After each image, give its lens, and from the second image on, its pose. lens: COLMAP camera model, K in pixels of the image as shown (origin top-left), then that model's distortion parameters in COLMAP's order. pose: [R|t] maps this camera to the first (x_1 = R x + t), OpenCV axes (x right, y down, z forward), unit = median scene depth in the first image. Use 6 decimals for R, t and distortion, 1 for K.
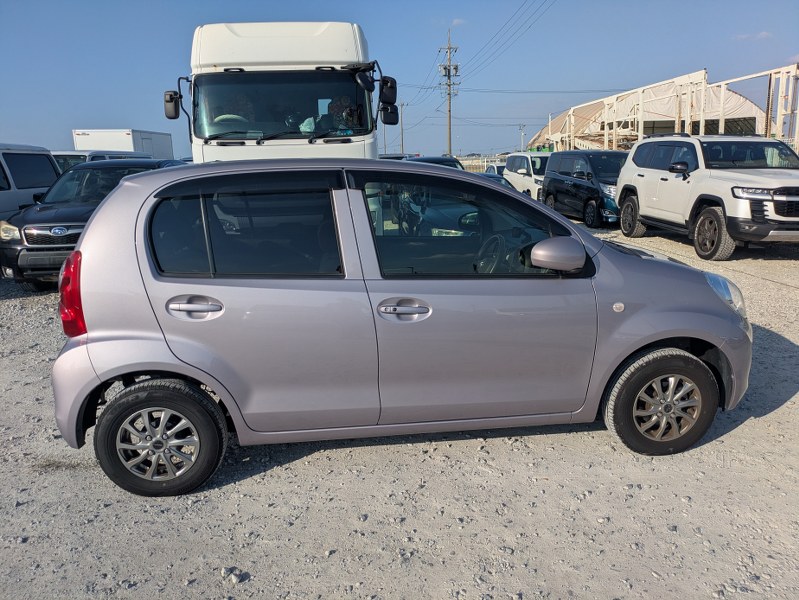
lens RADIAL K [[594.9, 0, 396.1], [0, 594.9, 308.4], [0, 0, 1]] dist [0.041510, -0.030071]
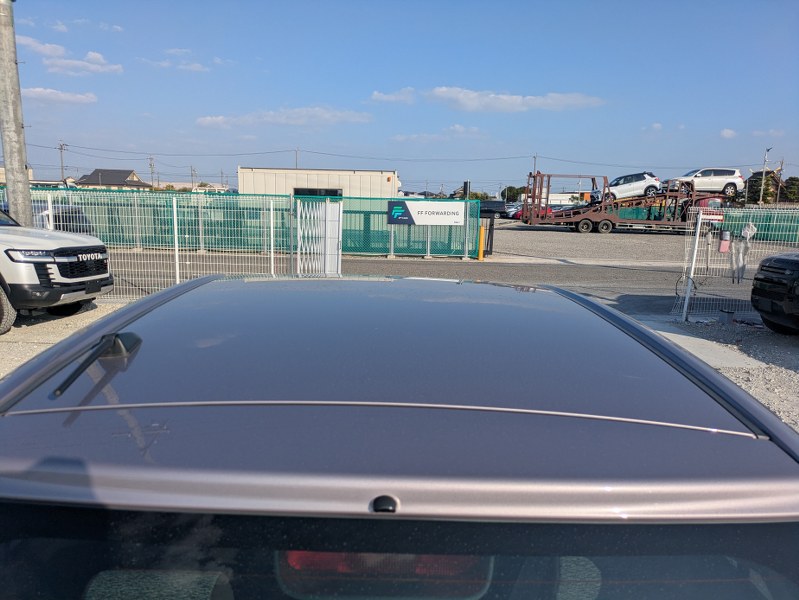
lens RADIAL K [[594.9, 0, 390.4], [0, 594.9, 307.8], [0, 0, 1]] dist [0.041510, -0.030071]
pose [[0.098521, -0.148383, 0.984010, -0.241175], [0.204750, 0.970687, 0.125874, -0.117246], [-0.973843, 0.189075, 0.126014, 0.374897]]
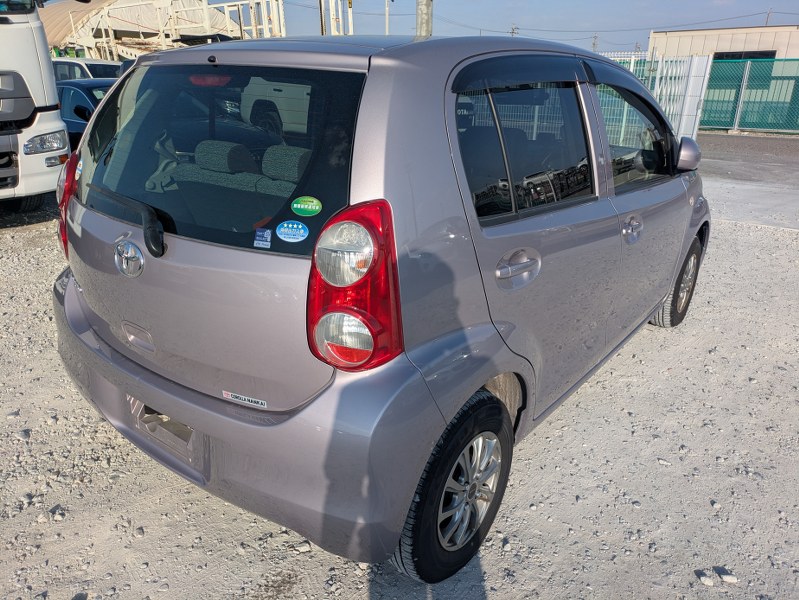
lens RADIAL K [[594.9, 0, 395.7], [0, 594.9, 308.2], [0, 0, 1]] dist [0.041510, -0.030071]
pose [[0.695643, -0.232336, 0.679780, -0.282588], [0.145231, 0.972202, 0.183660, -0.031574], [-0.703555, -0.029037, 0.710048, 0.204082]]
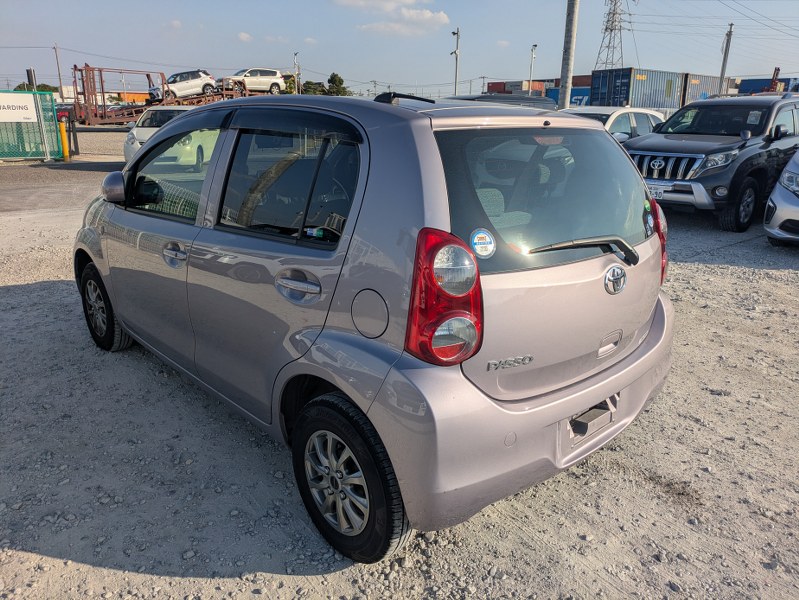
lens RADIAL K [[594.9, 0, 402.4], [0, 594.9, 293.6], [0, 0, 1]] dist [0.041510, -0.030071]
pose [[-0.593835, -0.216455, 0.774924, -0.344305], [0.187563, 0.899355, 0.394944, -0.129949], [-0.782419, 0.379879, -0.493469, 0.587854]]
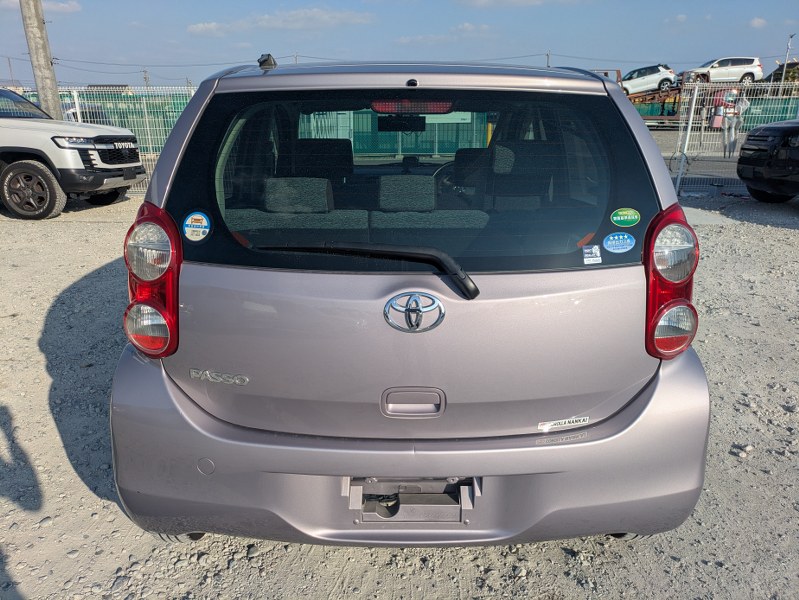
lens RADIAL K [[594.9, 0, 389.8], [0, 594.9, 318.9], [0, 0, 1]] dist [0.041510, -0.030071]
pose [[0.109123, -0.302902, 0.946754, -0.363715], [0.233165, 0.933668, 0.271841, -0.067976], [-0.966295, 0.191086, 0.172511, 0.378784]]
